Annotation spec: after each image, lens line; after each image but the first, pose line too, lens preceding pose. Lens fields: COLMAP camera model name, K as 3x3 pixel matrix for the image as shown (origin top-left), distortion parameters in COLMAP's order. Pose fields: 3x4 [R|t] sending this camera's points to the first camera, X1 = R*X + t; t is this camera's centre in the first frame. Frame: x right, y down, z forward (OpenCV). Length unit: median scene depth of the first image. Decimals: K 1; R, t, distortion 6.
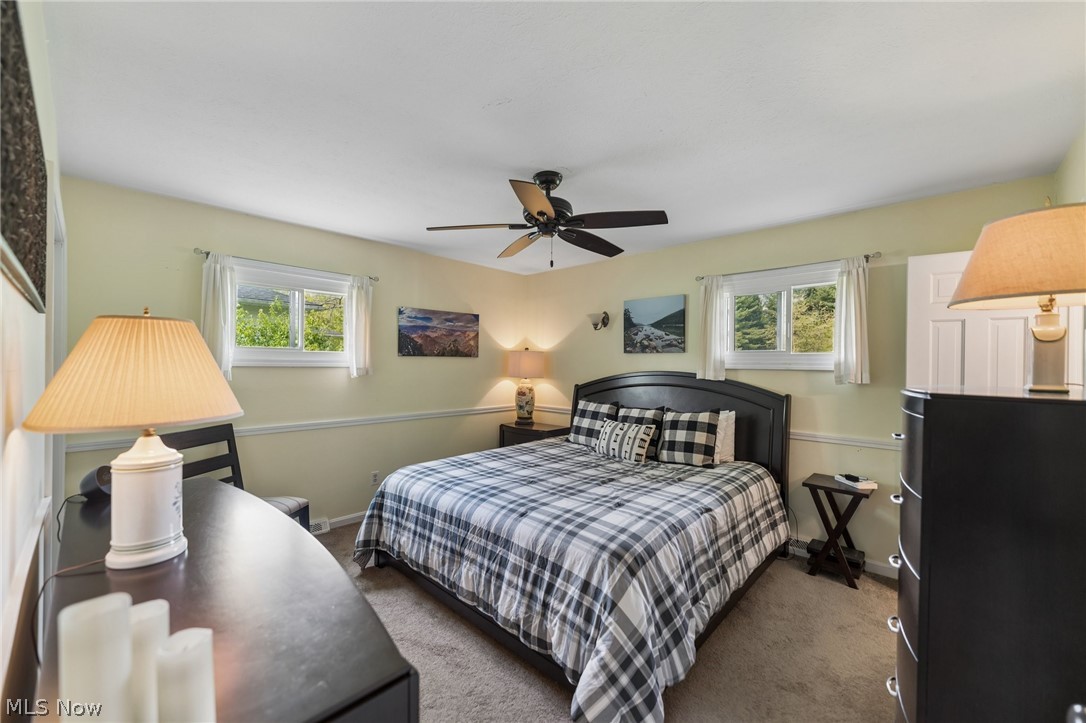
lens RADIAL K [[443.5, 0, 548.1], [0, 443.5, 364.2], [0, 0, 1]] dist [0.000856, -0.000027]
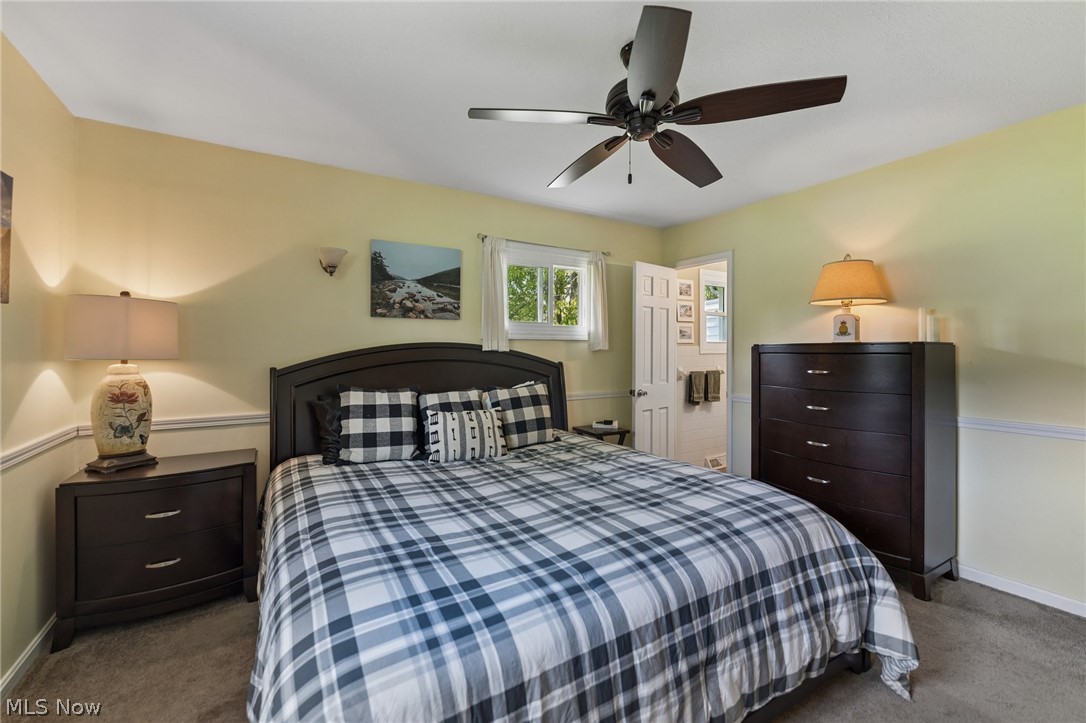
lens RADIAL K [[443.5, 0, 546.5], [0, 443.5, 354.8], [0, 0, 1]] dist [0.000856, -0.000027]
pose [[0.253006, -0.023341, 0.967183, -0.444948], [0.002787, 0.999722, 0.023397, 0.019661], [-0.967461, -0.003224, 0.253001, 0.607878]]
